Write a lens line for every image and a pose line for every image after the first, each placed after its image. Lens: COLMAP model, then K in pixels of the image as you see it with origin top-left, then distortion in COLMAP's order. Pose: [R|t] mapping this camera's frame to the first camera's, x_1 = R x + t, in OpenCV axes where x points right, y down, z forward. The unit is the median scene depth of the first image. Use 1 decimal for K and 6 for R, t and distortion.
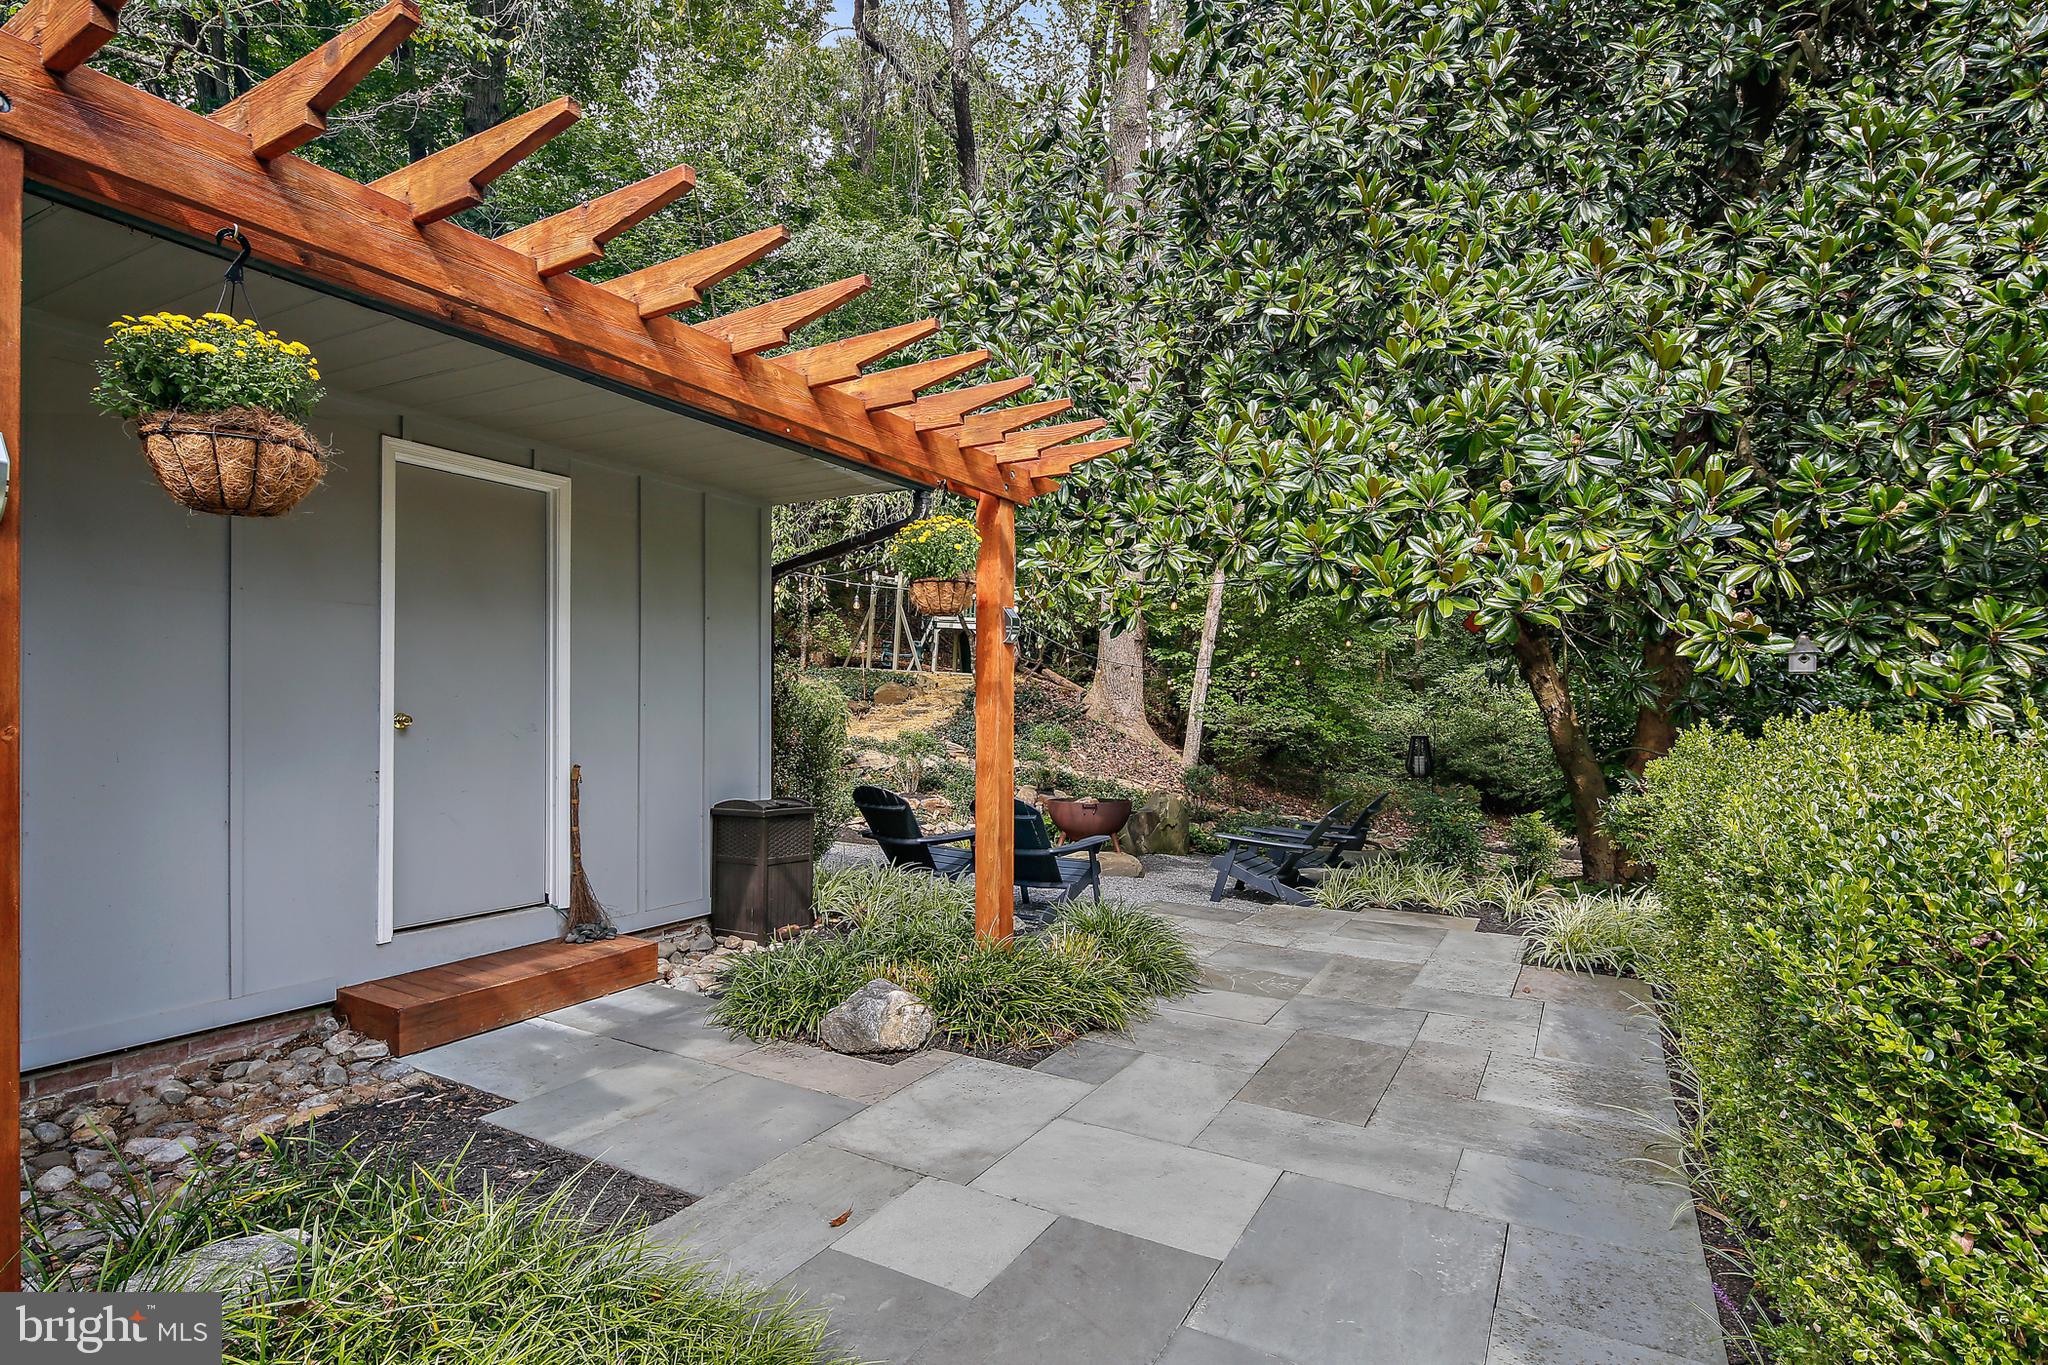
lens RADIAL K [[988.5, 0, 1024.3], [0, 988.5, 691.0], [0, 0, 1]] dist [0.001498, 0.000010]
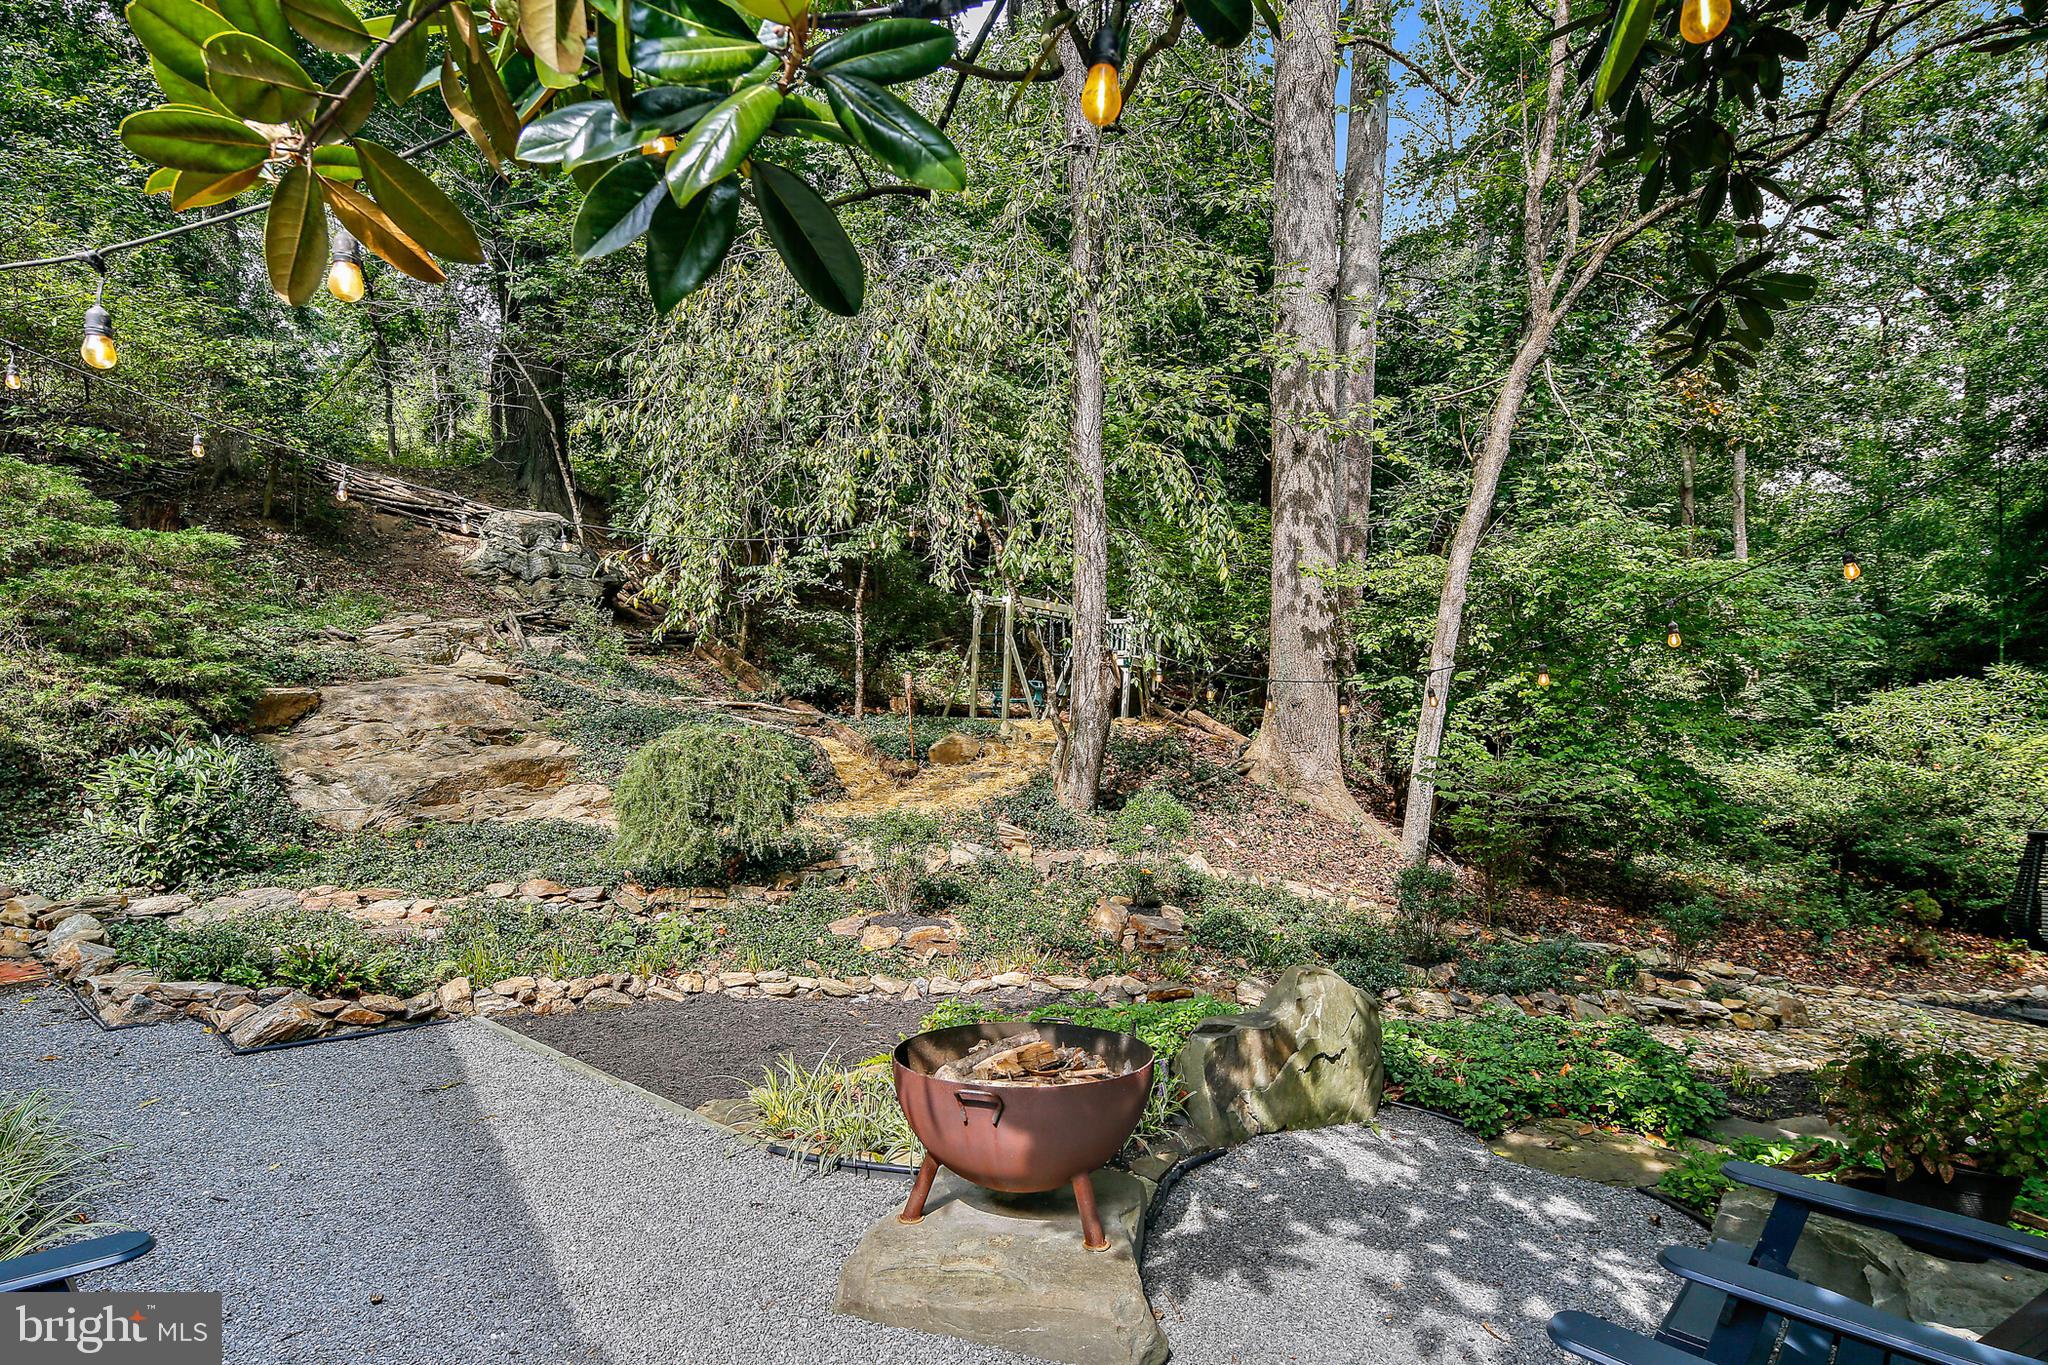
lens RADIAL K [[988.5, 0, 1021.2], [0, 988.5, 767.0], [0, 0, 1]] dist [0.001498, 0.000010]
pose [[0.973167, -0.011929, -0.229791, 0.067827], [0.015569, 0.999780, 0.014033, 0.005832], [0.229573, -0.017234, 0.973139, 0.321148]]
